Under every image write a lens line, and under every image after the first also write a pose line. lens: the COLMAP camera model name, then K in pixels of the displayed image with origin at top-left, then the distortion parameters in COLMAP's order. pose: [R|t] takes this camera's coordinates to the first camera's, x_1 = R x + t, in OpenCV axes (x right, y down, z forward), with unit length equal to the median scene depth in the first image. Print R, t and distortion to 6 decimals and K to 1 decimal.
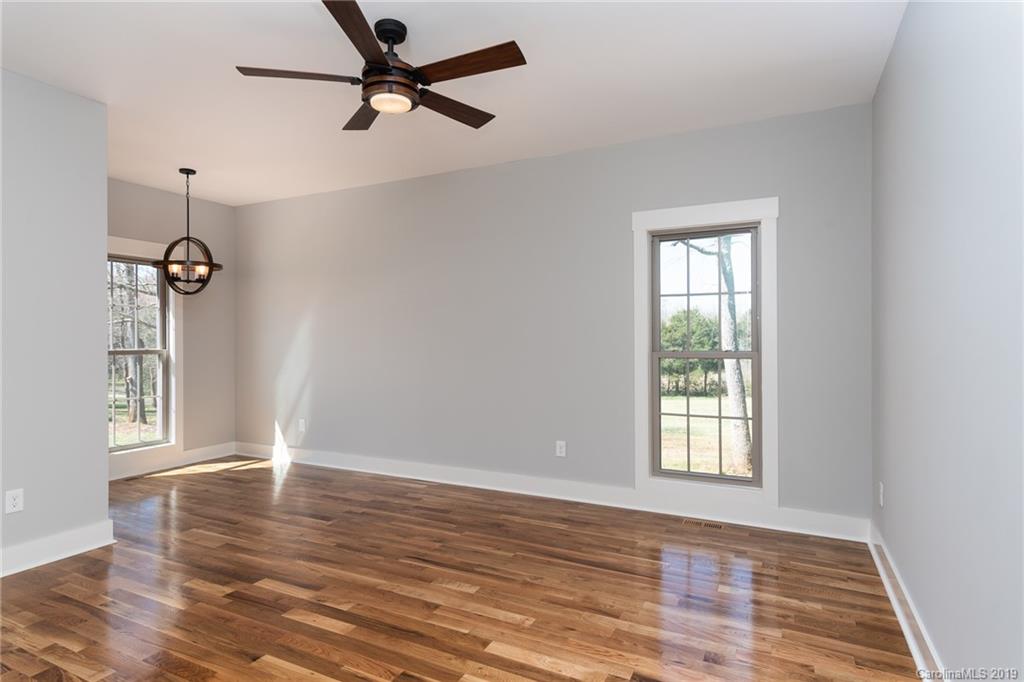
lens RADIAL K [[555.6, 0, 512.0], [0, 555.6, 341.0], [0, 0, 1]] dist [-0.000098, -0.001505]
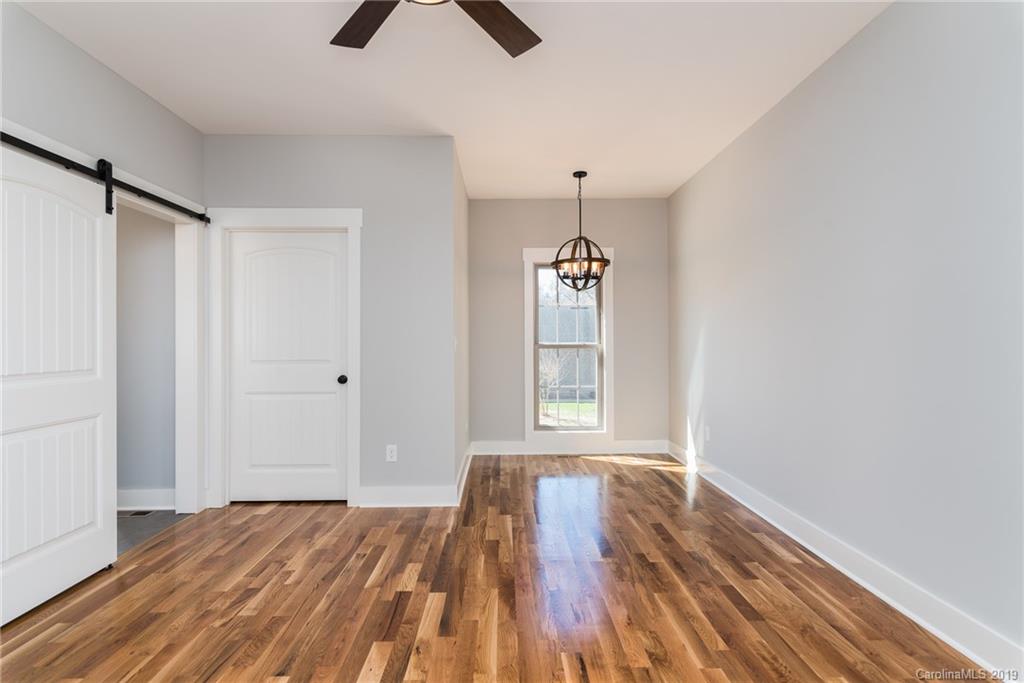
lens RADIAL K [[509.7, 0, 512.0], [0, 509.7, 341.5], [0, 0, 1]] dist [0.004230, 0.000106]
pose [[0.459161, 0.003034, -0.888348, 0.259262], [-0.002728, 0.999994, 0.002005, 0.010951], [0.888349, 0.001503, 0.459167, 0.534798]]
